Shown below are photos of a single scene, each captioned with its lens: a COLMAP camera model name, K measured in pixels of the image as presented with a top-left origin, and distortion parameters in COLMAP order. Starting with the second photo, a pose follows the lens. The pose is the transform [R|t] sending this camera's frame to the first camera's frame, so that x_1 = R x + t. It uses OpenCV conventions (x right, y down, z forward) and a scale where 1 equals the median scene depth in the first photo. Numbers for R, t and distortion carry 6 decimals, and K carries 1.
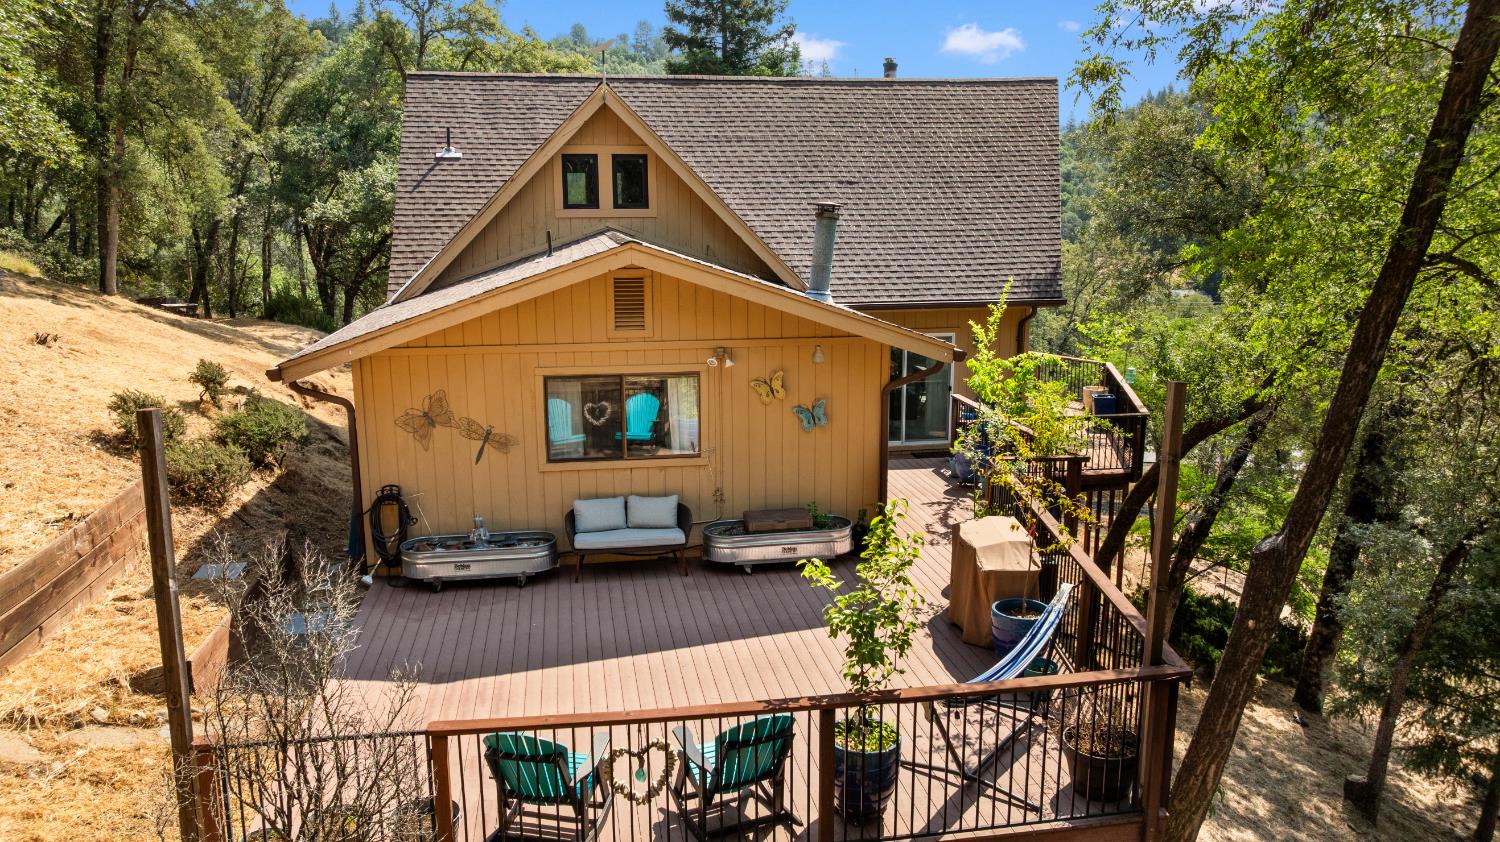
lens RADIAL K [[1047.2, 0, 750.0], [0, 1047.2, 421.0], [0, 0, 1]] dist [-0.024669, 0.002032]
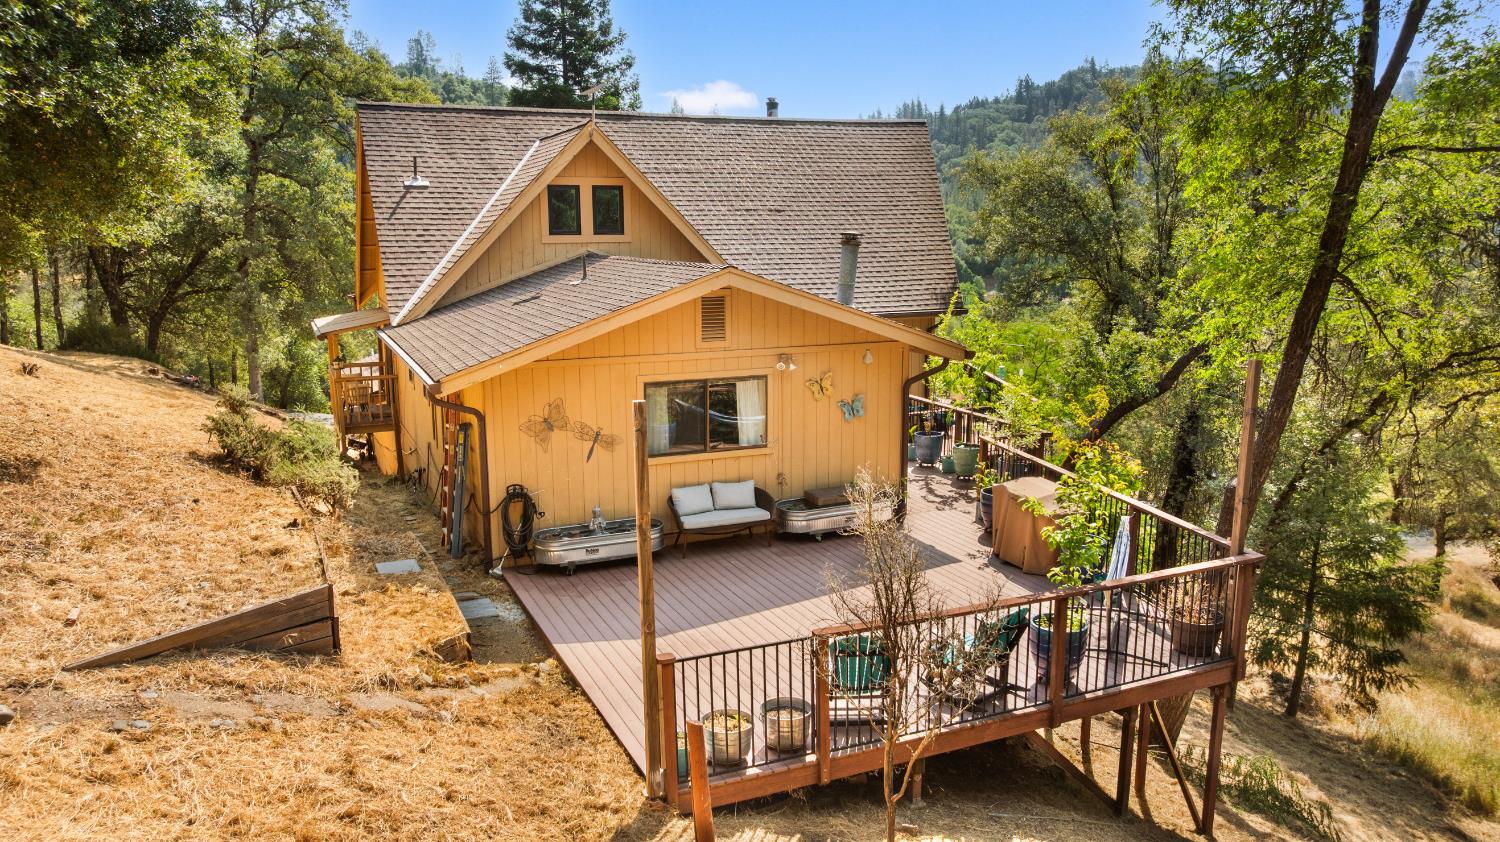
lens RADIAL K [[1047.2, 0, 750.0], [0, 1047.2, 421.0], [0, 0, 1]] dist [-0.024669, 0.002032]
pose [[0.968855, -0.044418, 0.243612, -0.354842], [0.048213, 0.998791, -0.009635, 0.015572], [-0.242890, 0.021081, 0.969825, -0.145052]]
